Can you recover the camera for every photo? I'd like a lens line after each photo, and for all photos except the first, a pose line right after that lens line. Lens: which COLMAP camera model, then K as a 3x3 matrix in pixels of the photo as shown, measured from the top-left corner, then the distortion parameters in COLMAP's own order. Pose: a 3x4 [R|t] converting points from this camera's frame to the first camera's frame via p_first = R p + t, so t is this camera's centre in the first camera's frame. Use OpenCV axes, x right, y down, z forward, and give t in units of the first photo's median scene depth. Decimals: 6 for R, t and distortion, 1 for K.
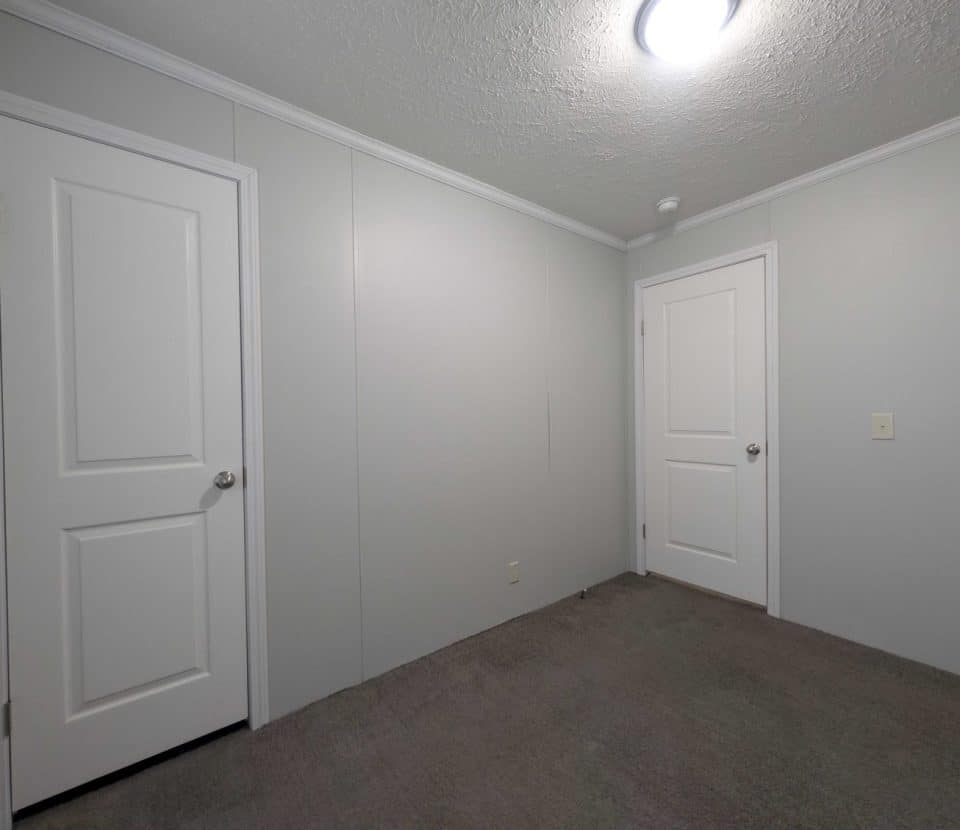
lens RADIAL K [[422.7, 0, 483.4], [0, 422.7, 414.0], [0, 0, 1]] dist [-0.000900, 0.000277]
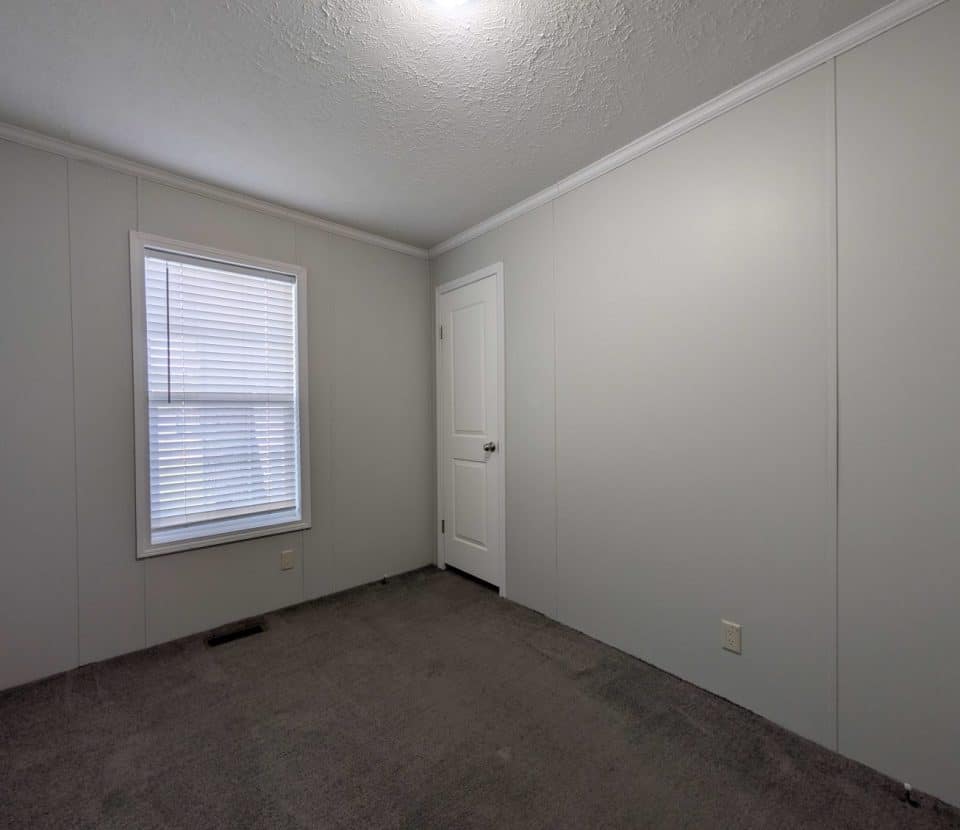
lens RADIAL K [[422.7, 0, 480.1], [0, 422.7, 415.7], [0, 0, 1]] dist [-0.000900, 0.000277]
pose [[0.042756, 0.015785, -0.998961, 1.194521], [0.007062, 0.999845, 0.016102, -0.004294], [0.999061, -0.007743, 0.042638, 0.899575]]
